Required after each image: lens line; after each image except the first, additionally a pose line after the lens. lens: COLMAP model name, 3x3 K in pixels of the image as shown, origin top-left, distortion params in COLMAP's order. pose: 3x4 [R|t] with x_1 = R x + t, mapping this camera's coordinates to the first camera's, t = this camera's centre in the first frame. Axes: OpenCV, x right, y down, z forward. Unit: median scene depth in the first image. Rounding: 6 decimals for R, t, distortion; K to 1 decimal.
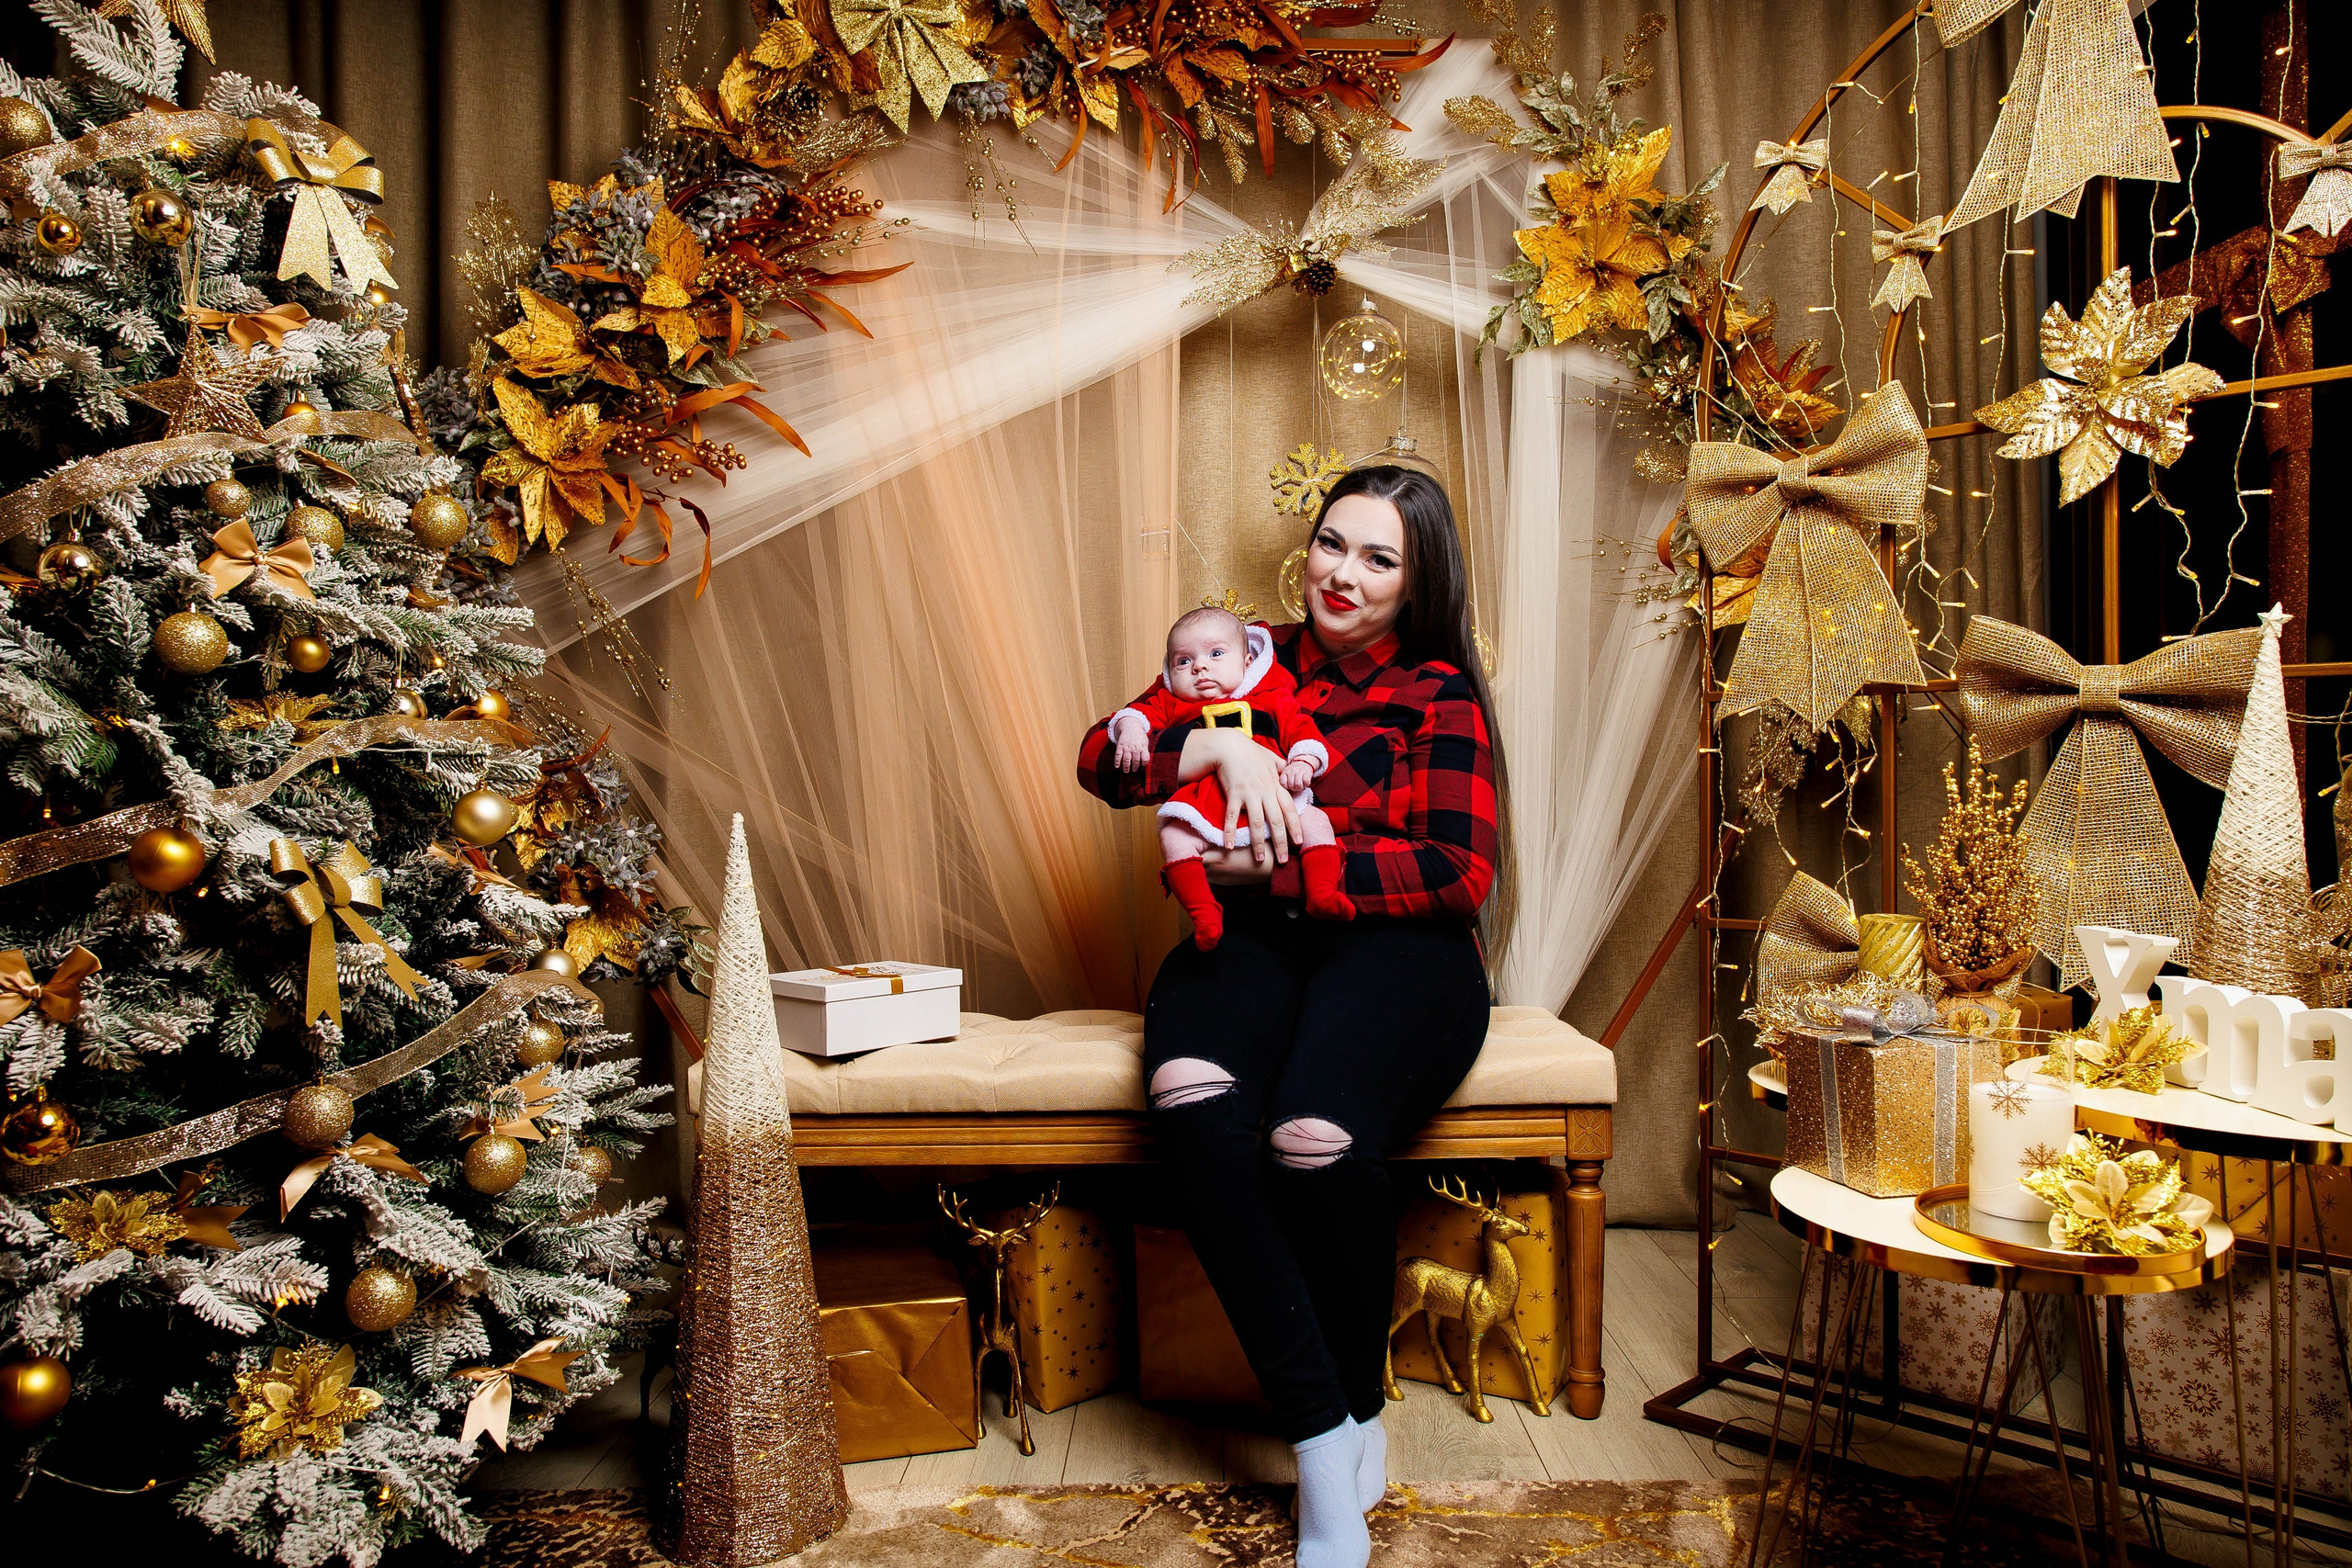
lens RADIAL K [[1596.1, 0, 1183.1], [0, 1596.1, 775.5], [0, 0, 1]] dist [0.008848, 0.004334]
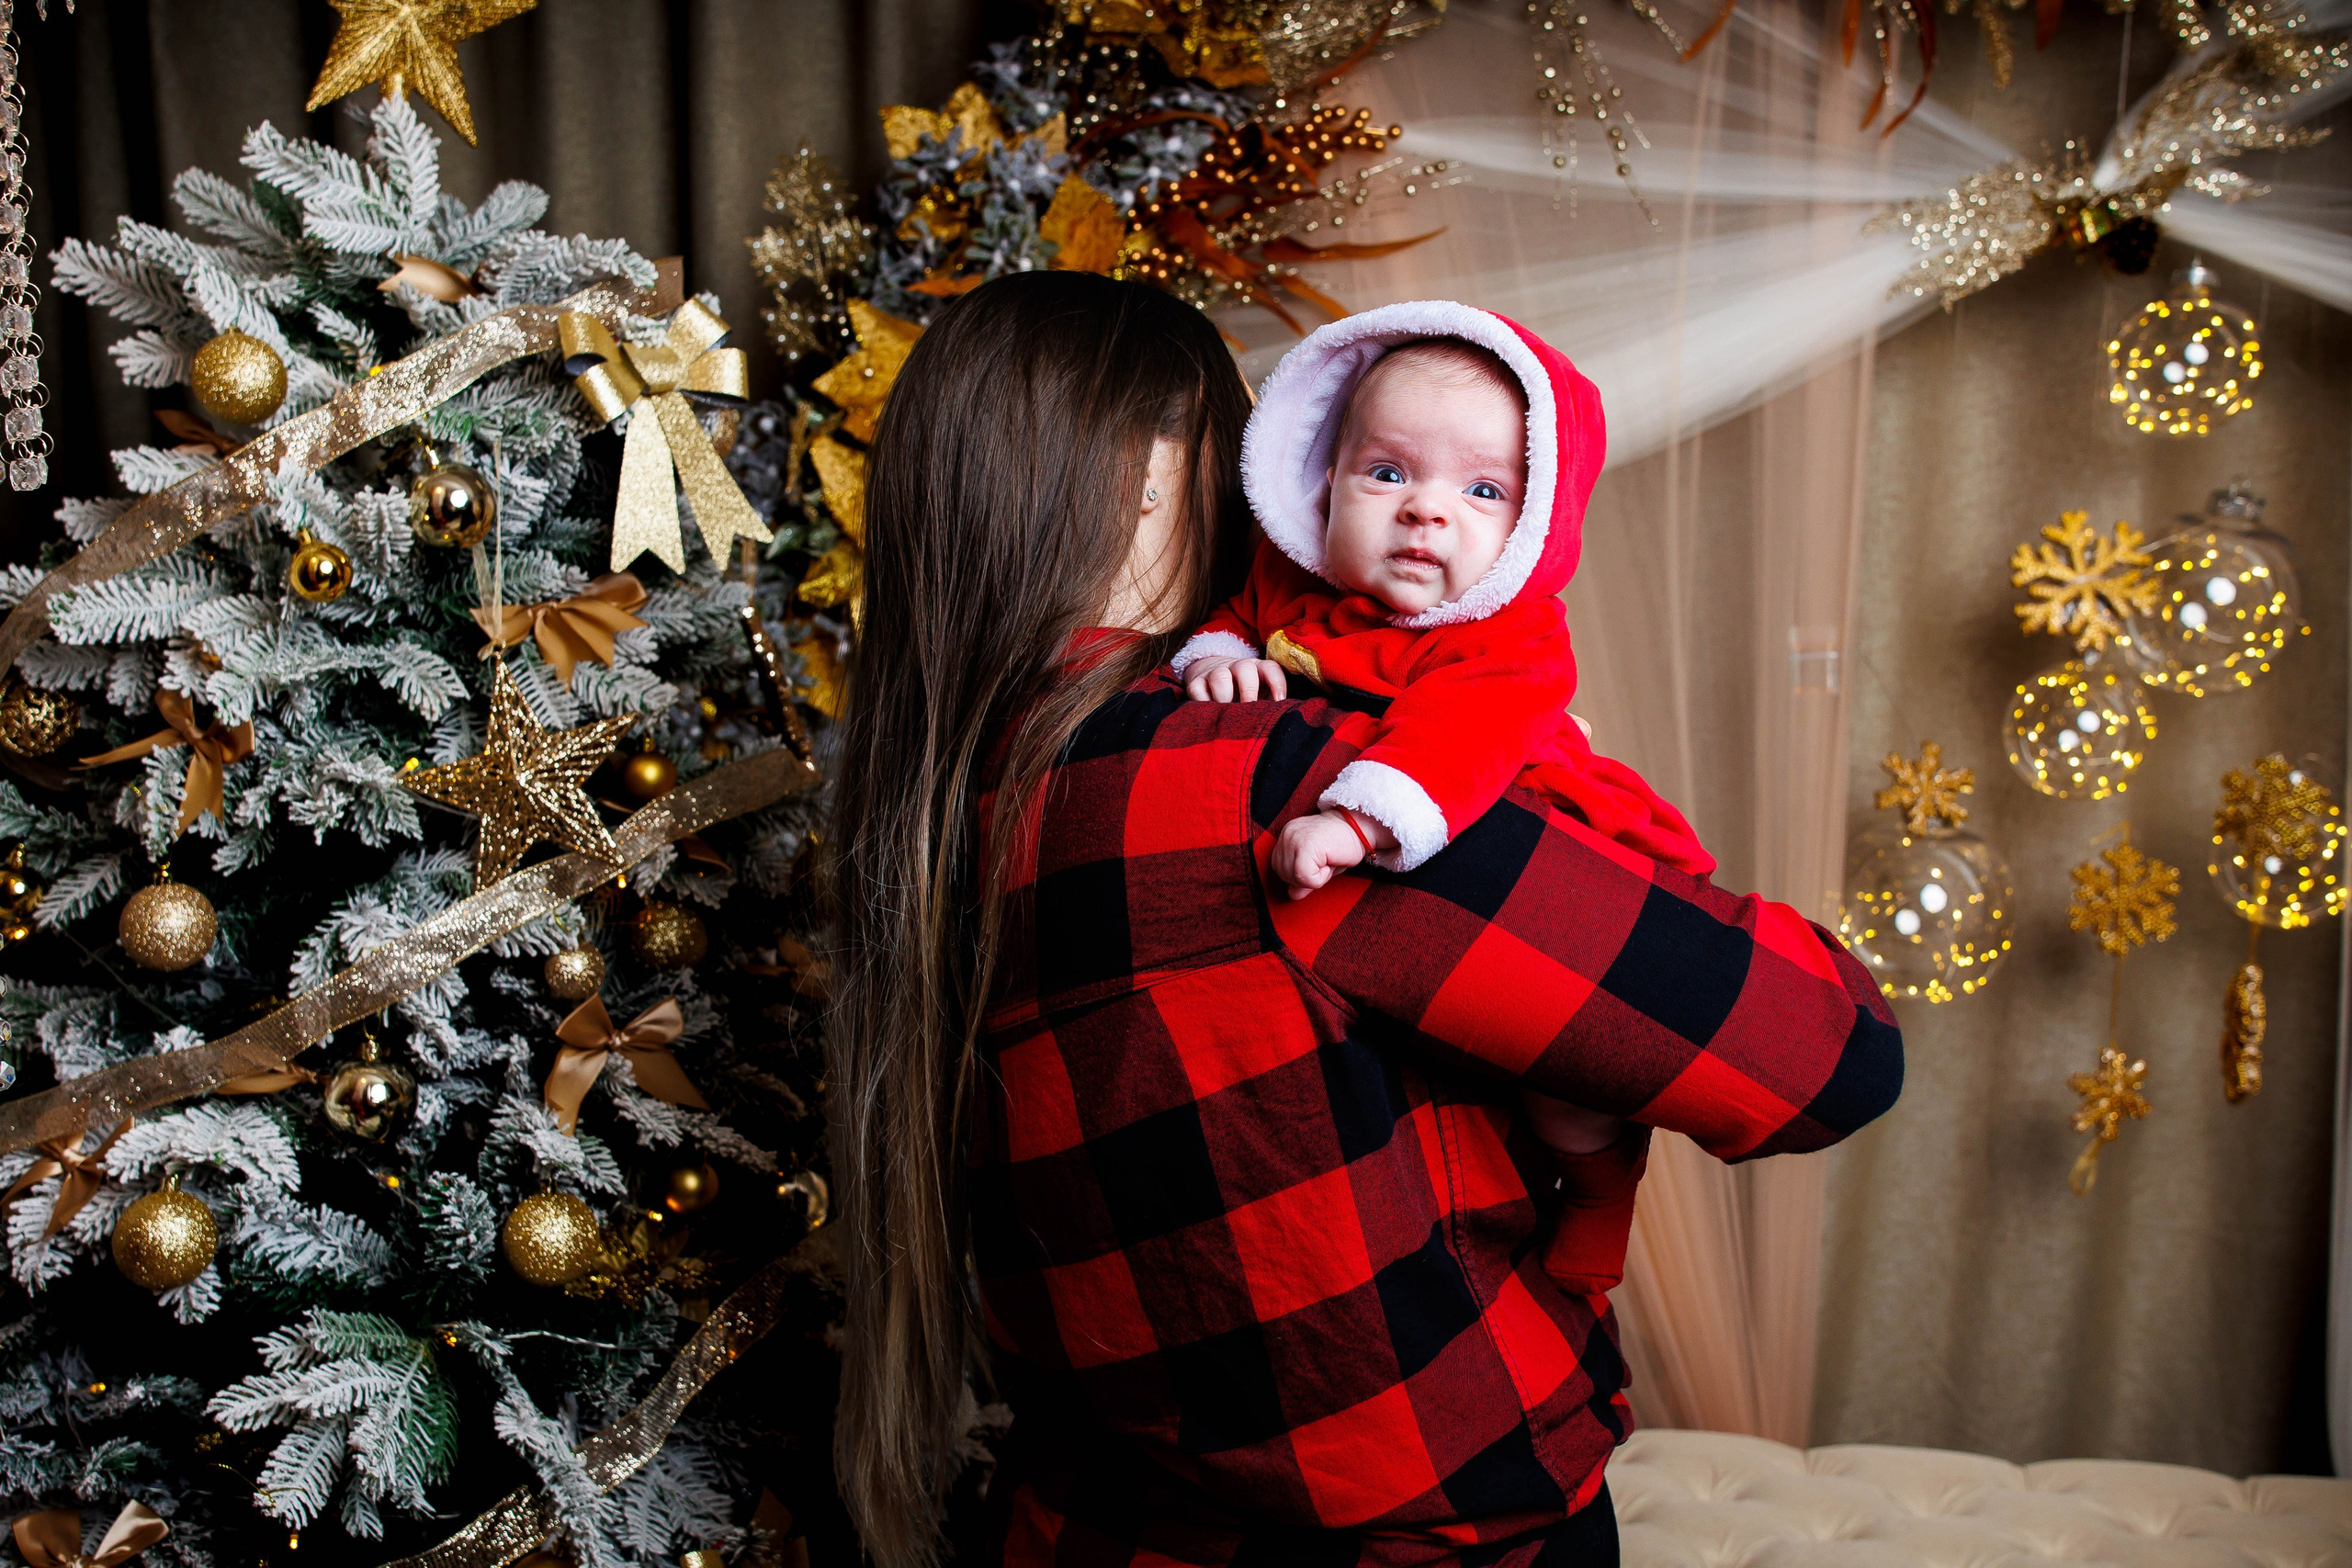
lens RADIAL K [[2210.1, 0, 1156.3], [0, 2210.1, 792.4], [0, 0, 1]] dist [0.000206, 0.000000]
pose [[0.988499, 0.036502, -0.146754, -0.151593], [-0.010856, 0.985057, 0.171885, -0.259760], [0.150835, -0.168315, 0.974125, 0.113096]]
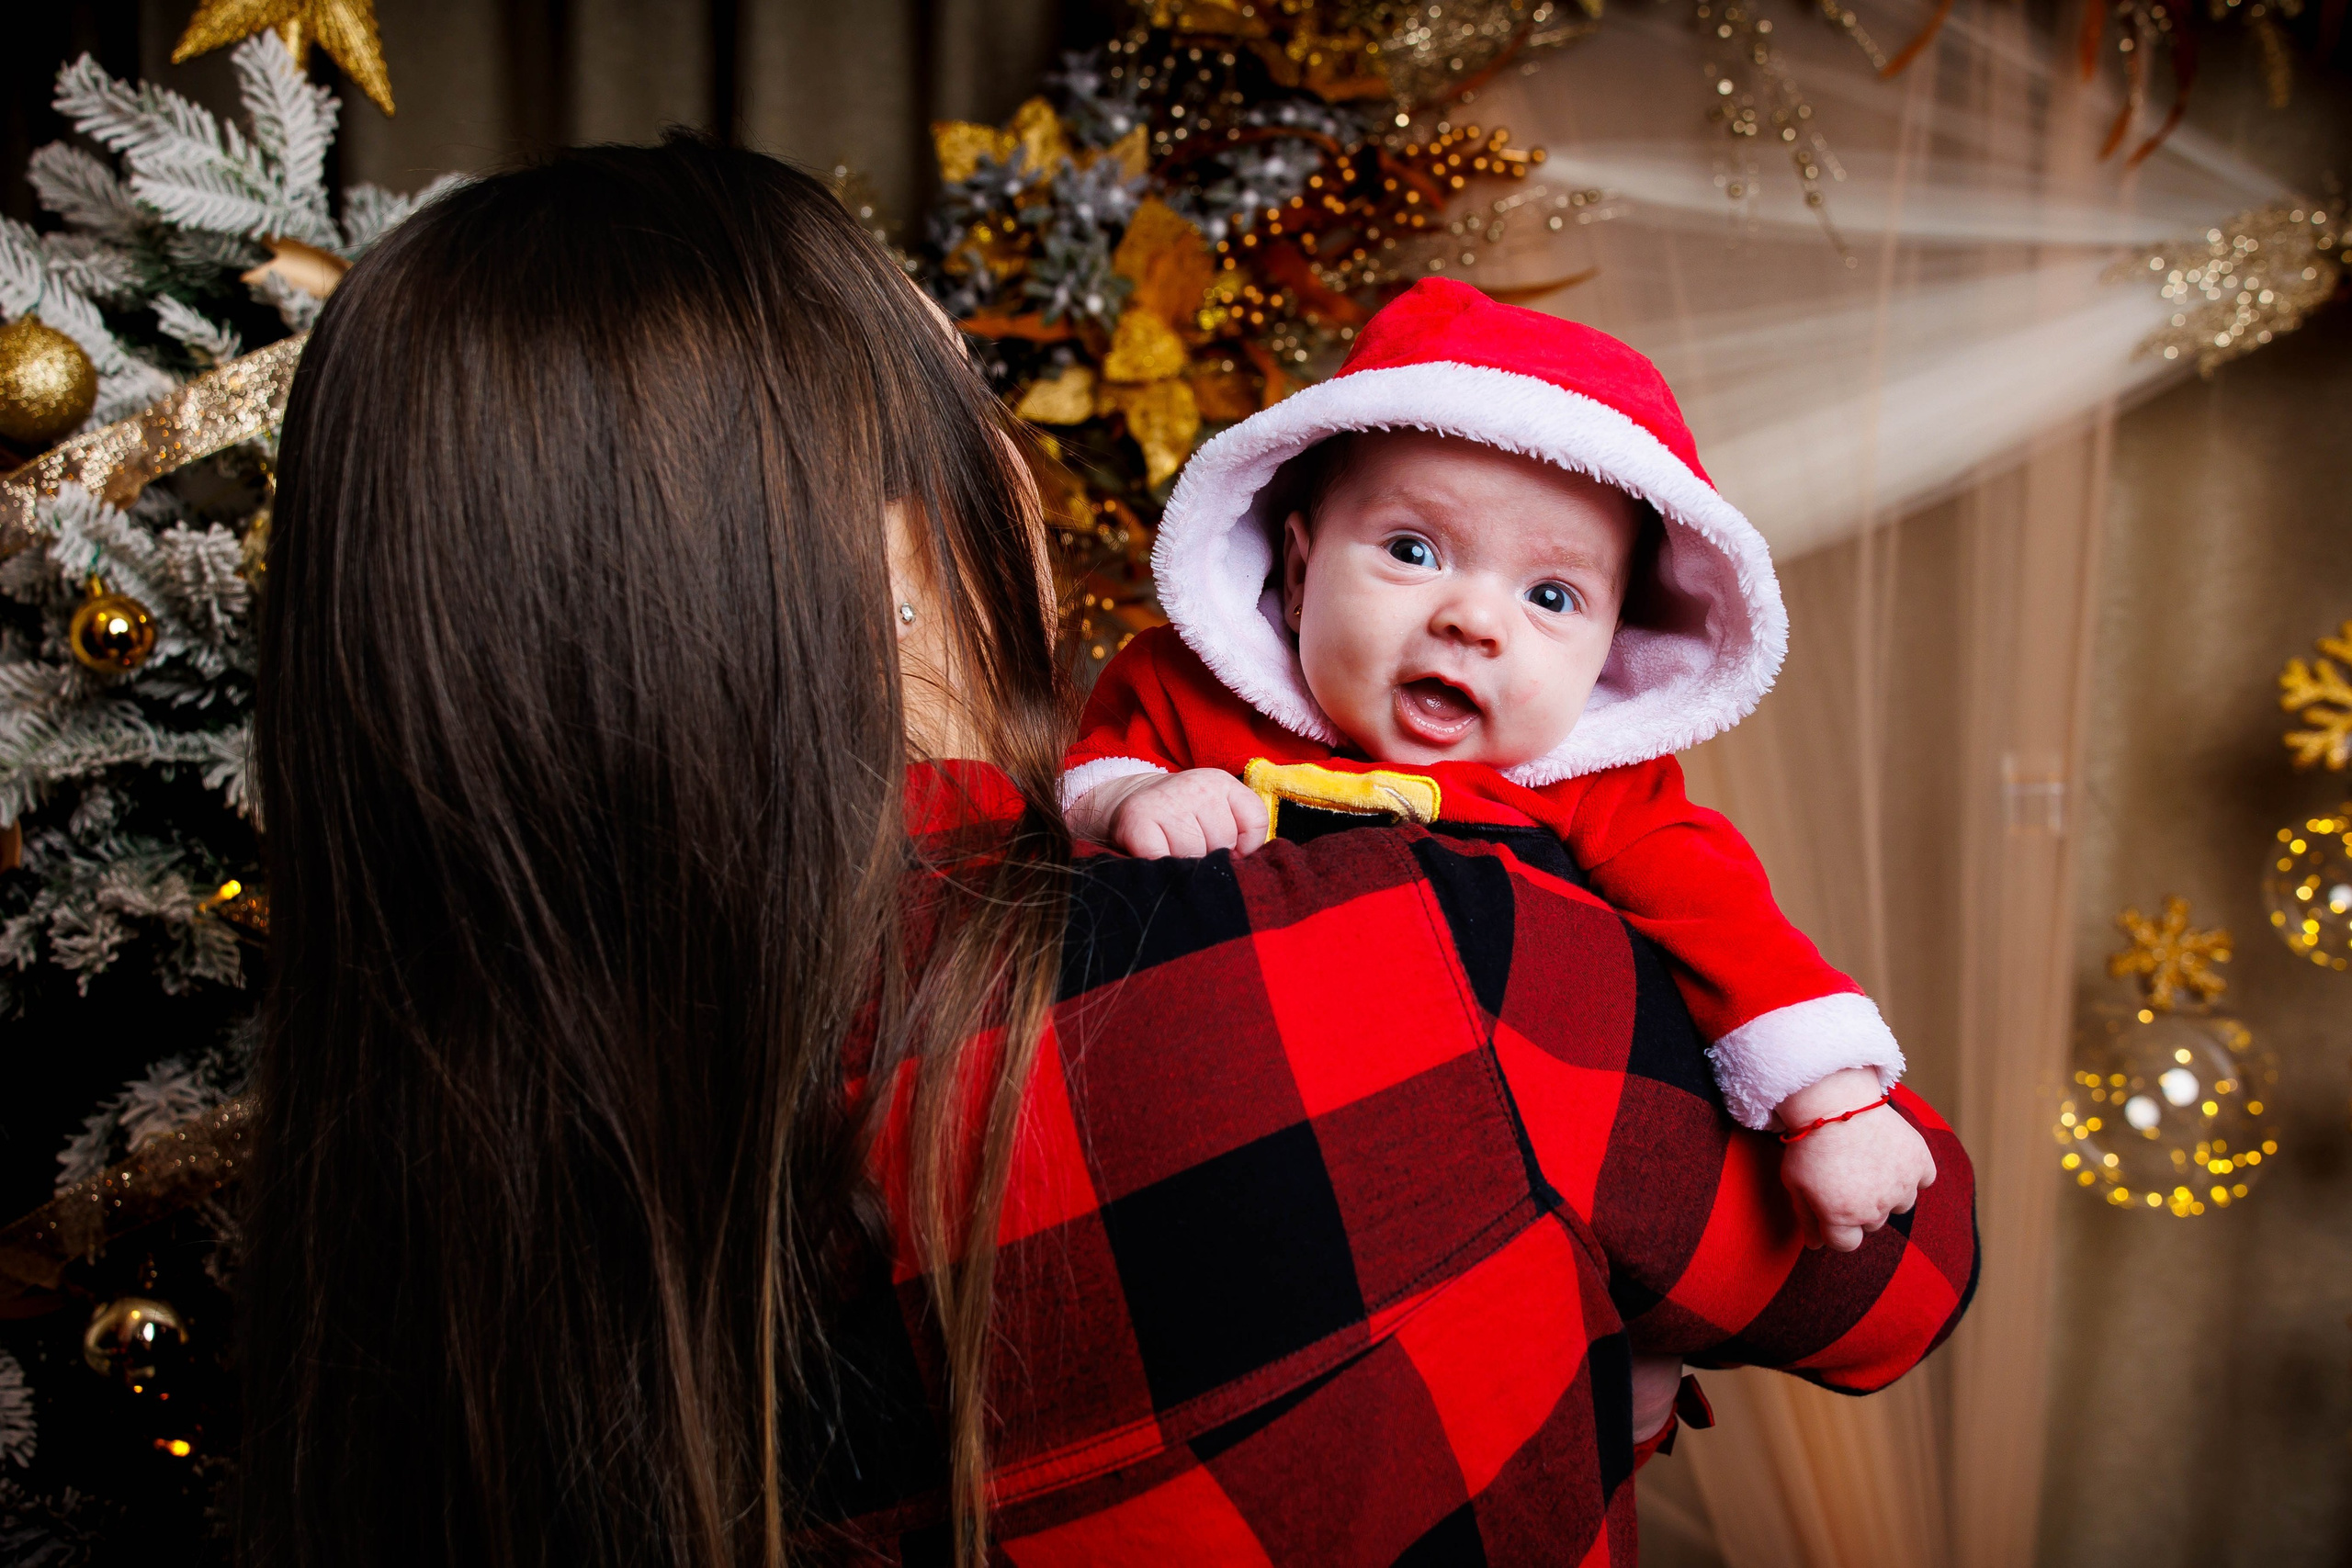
lens RADIAL K [[2210.1, 0, 1183.6], [0, 2210.1, 775.1], [0, 0, 1]] dist [0.000206, 0.000000]
pose [[0.980971, 0.051052, -0.187320, -0.163403], [-0.029892, 0.993020, 0.114095, -0.243532], [0.191837, -0.106325, 0.975650, 0.260781]]
